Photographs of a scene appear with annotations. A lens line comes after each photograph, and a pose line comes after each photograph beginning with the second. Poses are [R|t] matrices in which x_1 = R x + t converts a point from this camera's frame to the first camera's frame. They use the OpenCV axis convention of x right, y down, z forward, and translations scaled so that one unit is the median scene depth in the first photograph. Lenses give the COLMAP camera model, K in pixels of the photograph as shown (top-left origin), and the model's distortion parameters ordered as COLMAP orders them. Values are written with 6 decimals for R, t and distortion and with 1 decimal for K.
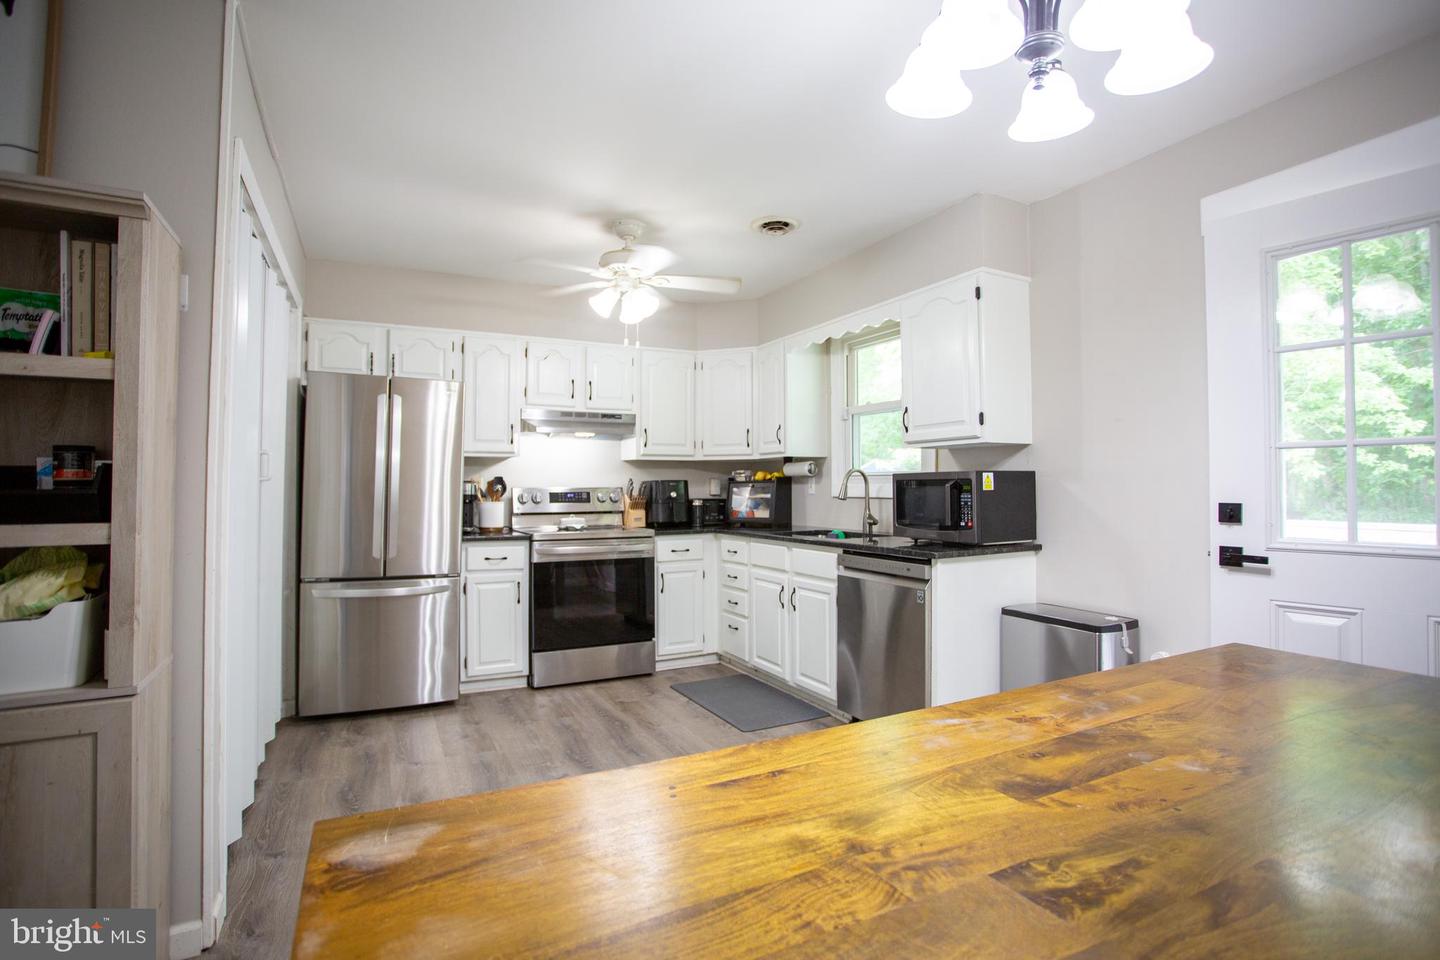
lens RADIAL K [[709.6, 0, 720.0], [0, 709.6, 480.0], [0, 0, 1]] dist [-0.069642, 0.027924]
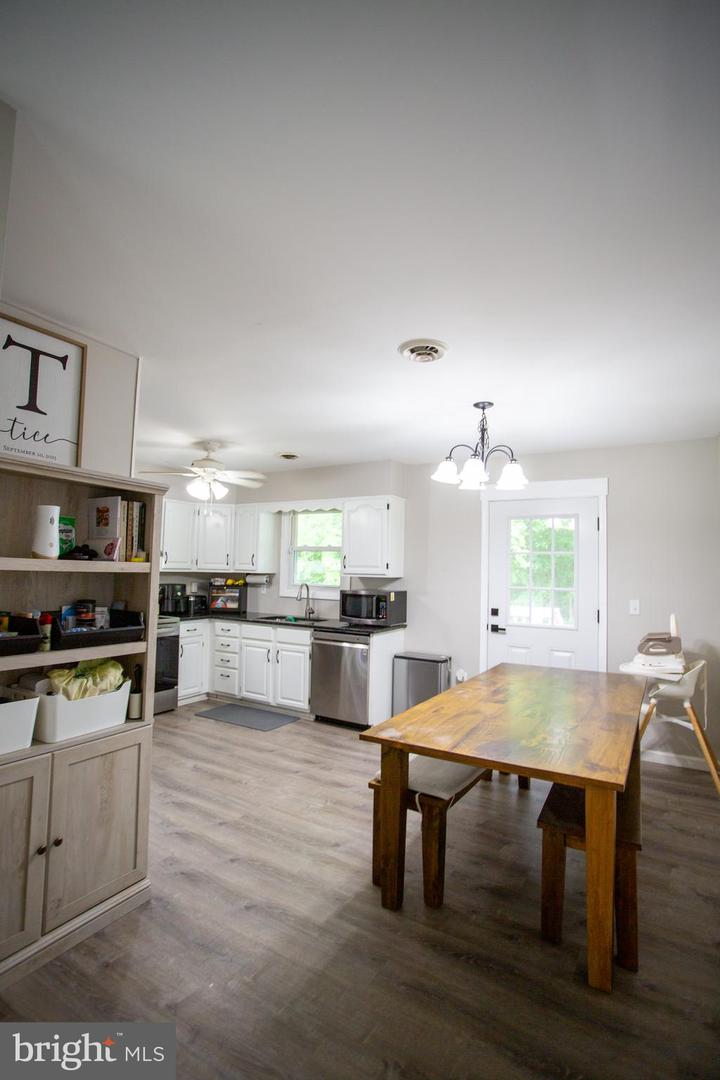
lens RADIAL K [[520.5, 0, 352.7], [0, 520.5, 542.0], [0, 0, 1]] dist [-0.069012, 0.028424]
pose [[0.856844, 0.048887, 0.513253, -0.392649], [-0.029274, 0.998502, -0.046236, -0.062617], [-0.514744, 0.024592, 0.856991, -0.220036]]
